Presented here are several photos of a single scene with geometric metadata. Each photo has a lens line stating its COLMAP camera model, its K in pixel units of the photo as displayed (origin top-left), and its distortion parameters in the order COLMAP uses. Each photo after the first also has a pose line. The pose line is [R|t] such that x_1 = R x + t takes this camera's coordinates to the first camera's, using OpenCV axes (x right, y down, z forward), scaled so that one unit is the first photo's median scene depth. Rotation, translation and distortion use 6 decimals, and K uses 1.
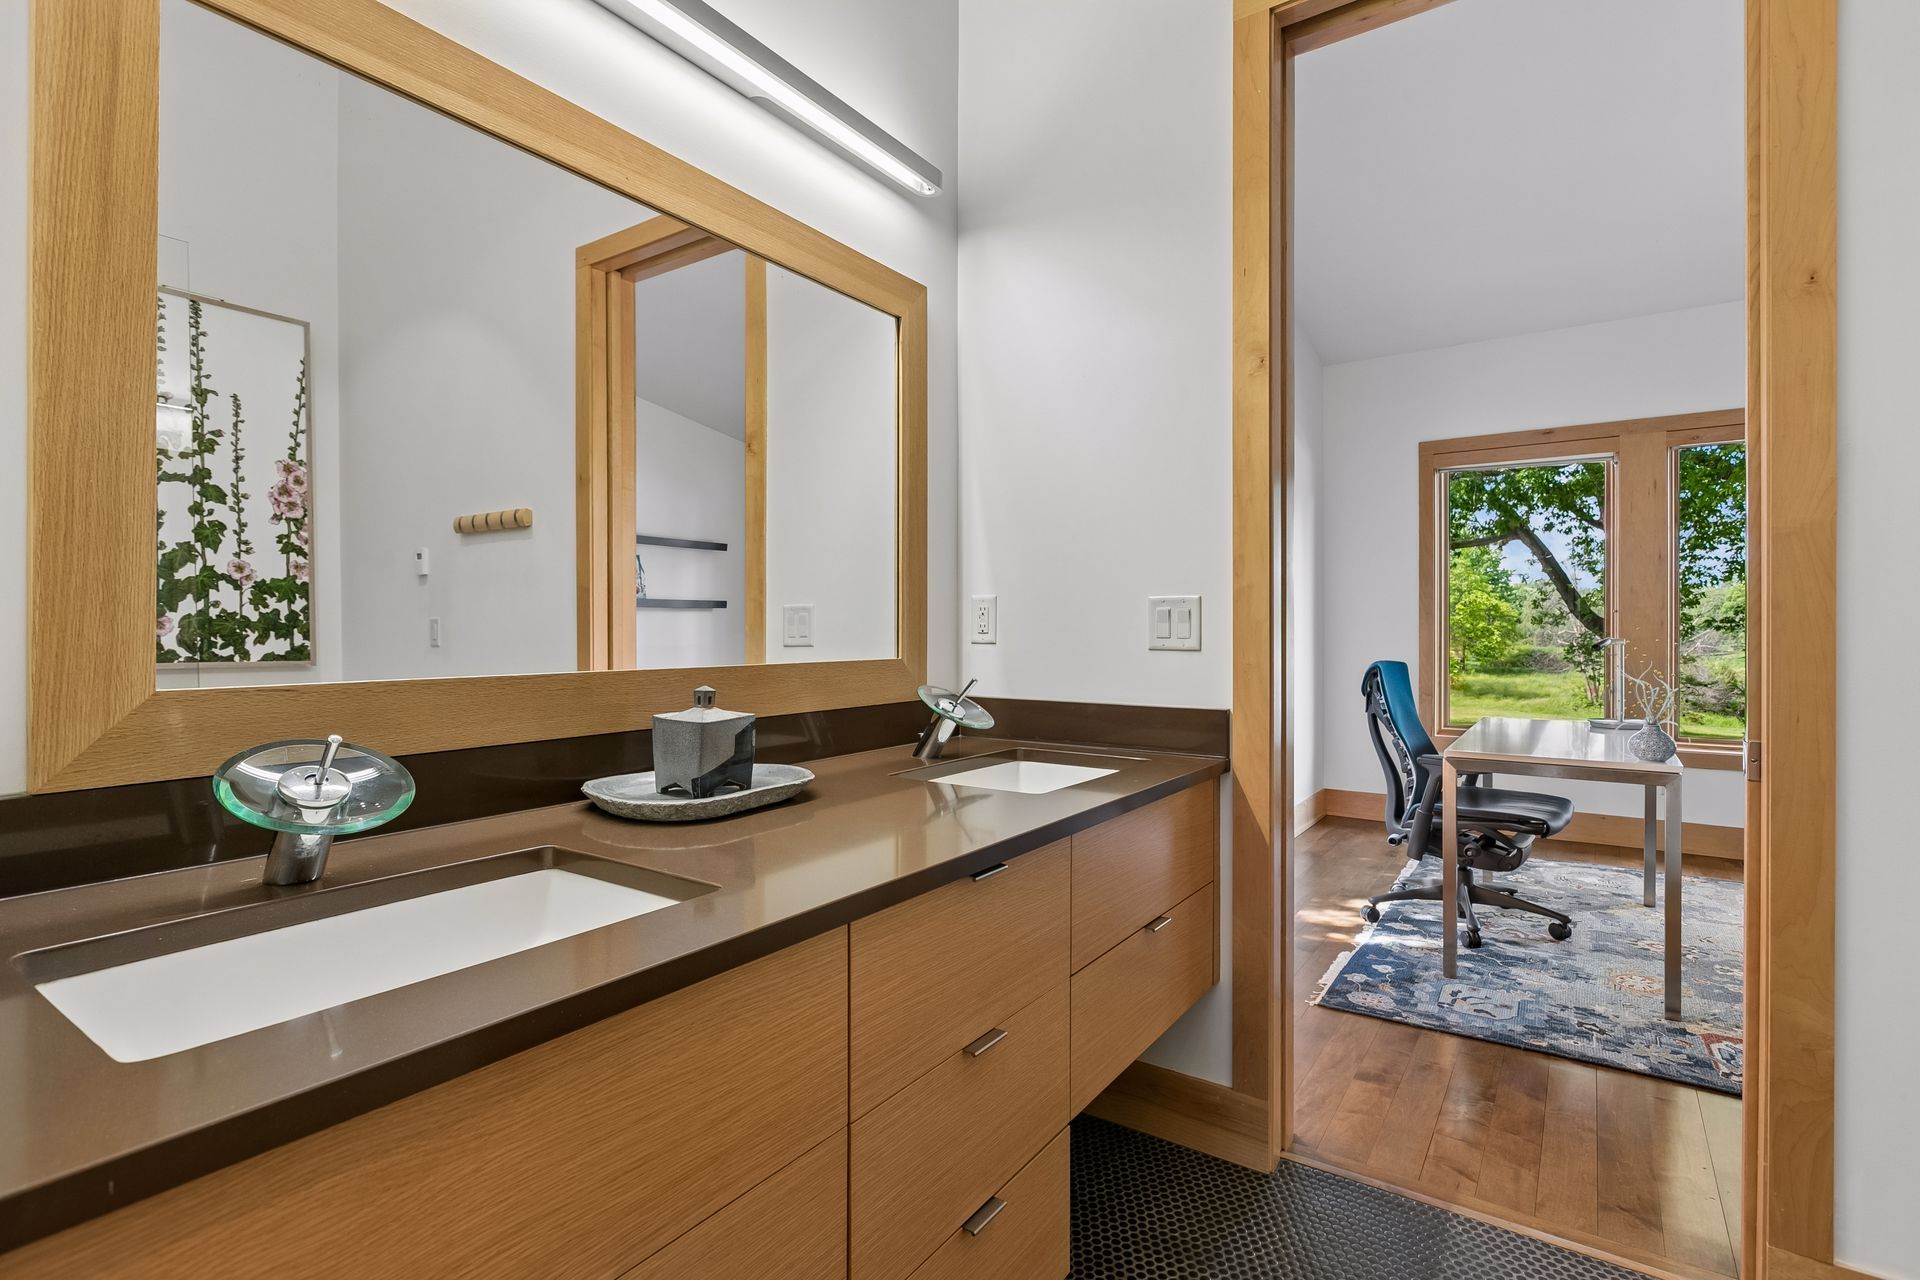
lens RADIAL K [[929.5, 0, 957.1], [0, 929.5, 635.8], [0, 0, 1]] dist [-0.002904, -0.000928]
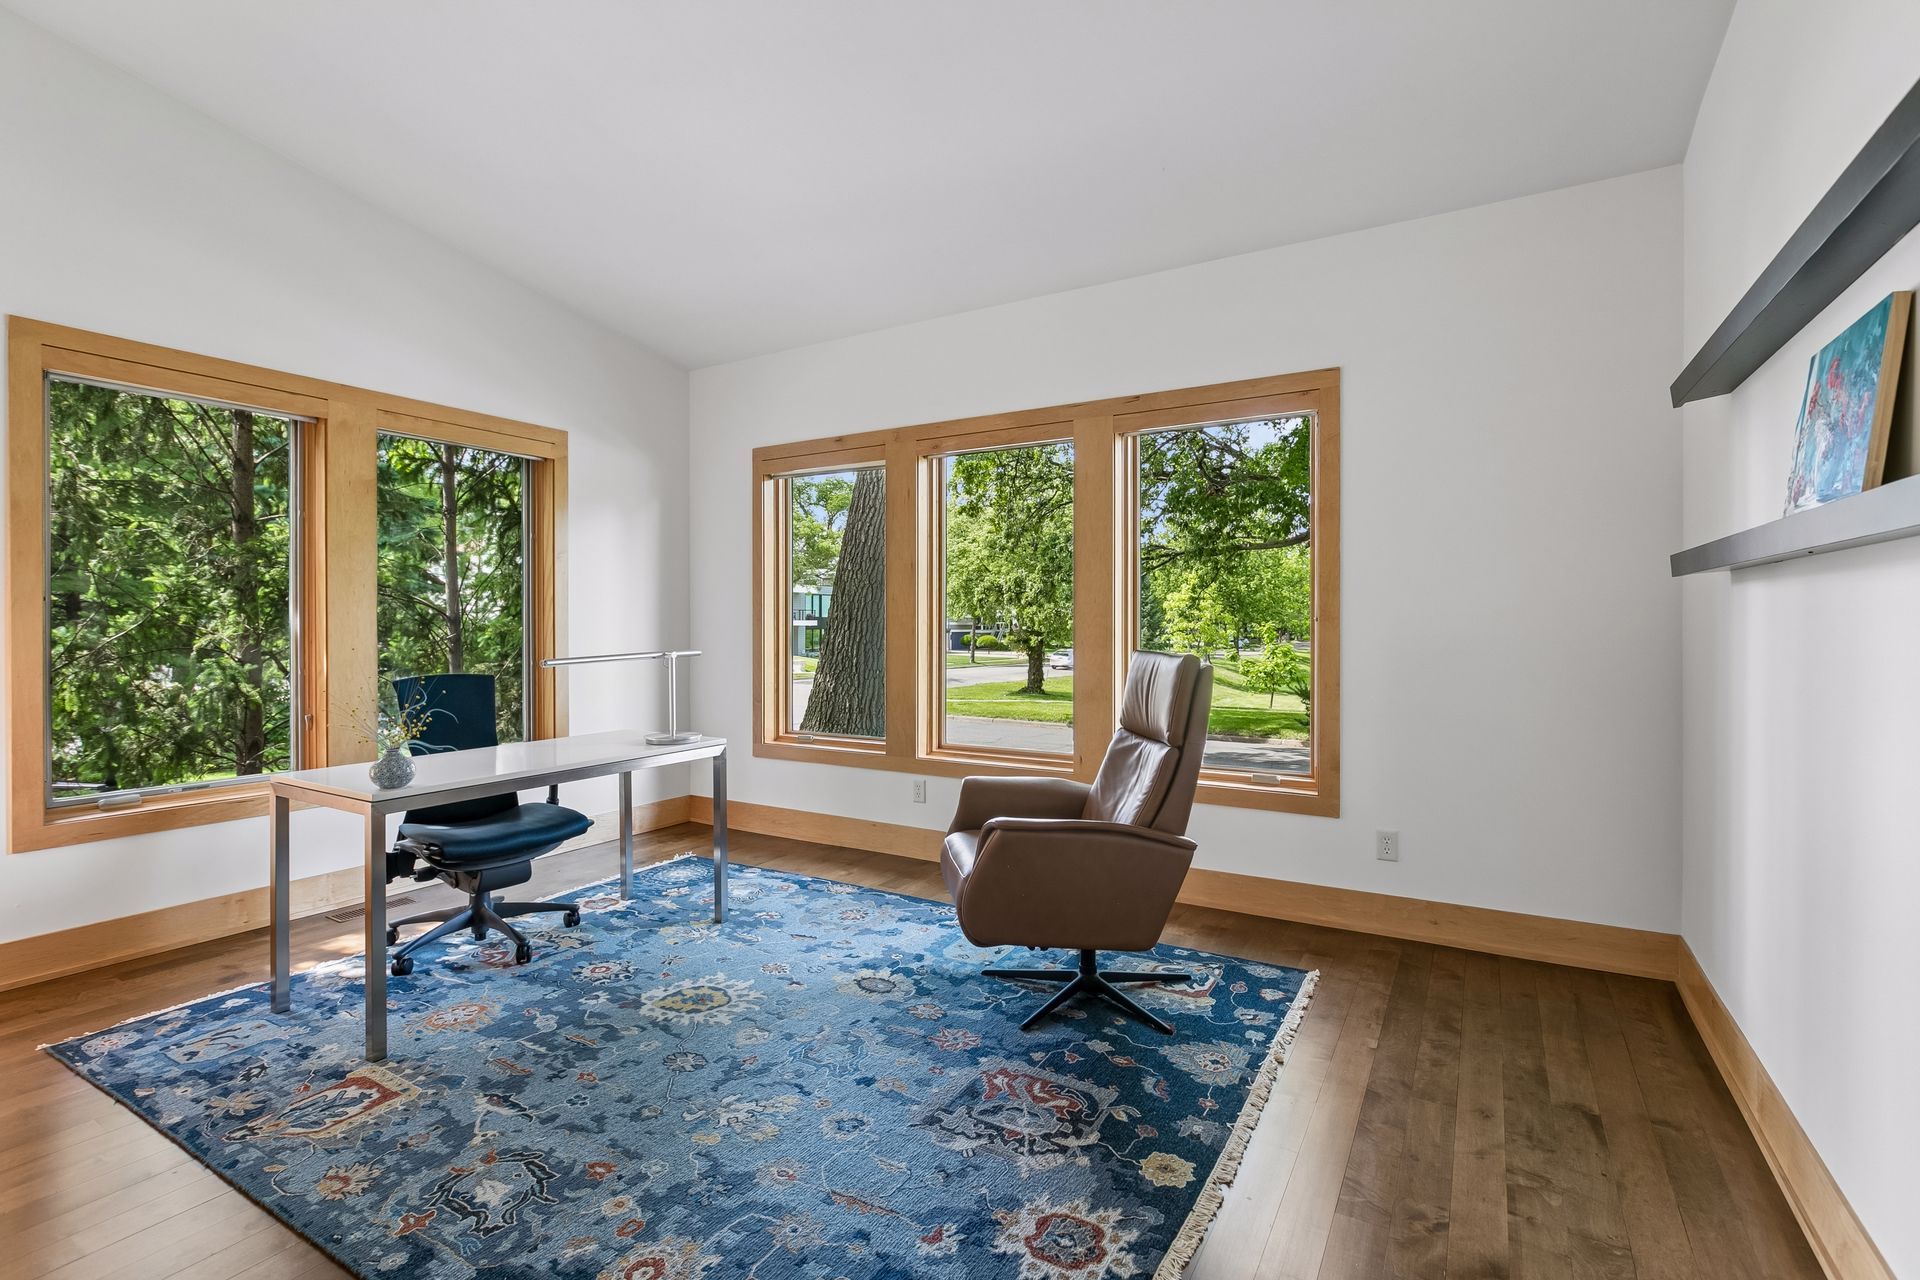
lens RADIAL K [[894.2, 0, 958.9], [0, 894.2, 631.9], [0, 0, 1]] dist [-0.016123, 0.000638]
pose [[0.997427, -0.001645, 0.071675, 1.191720], [0.001637, 0.999999, 0.000170, -0.019731], [-0.071675, -0.000052, 0.997428, 0.052297]]
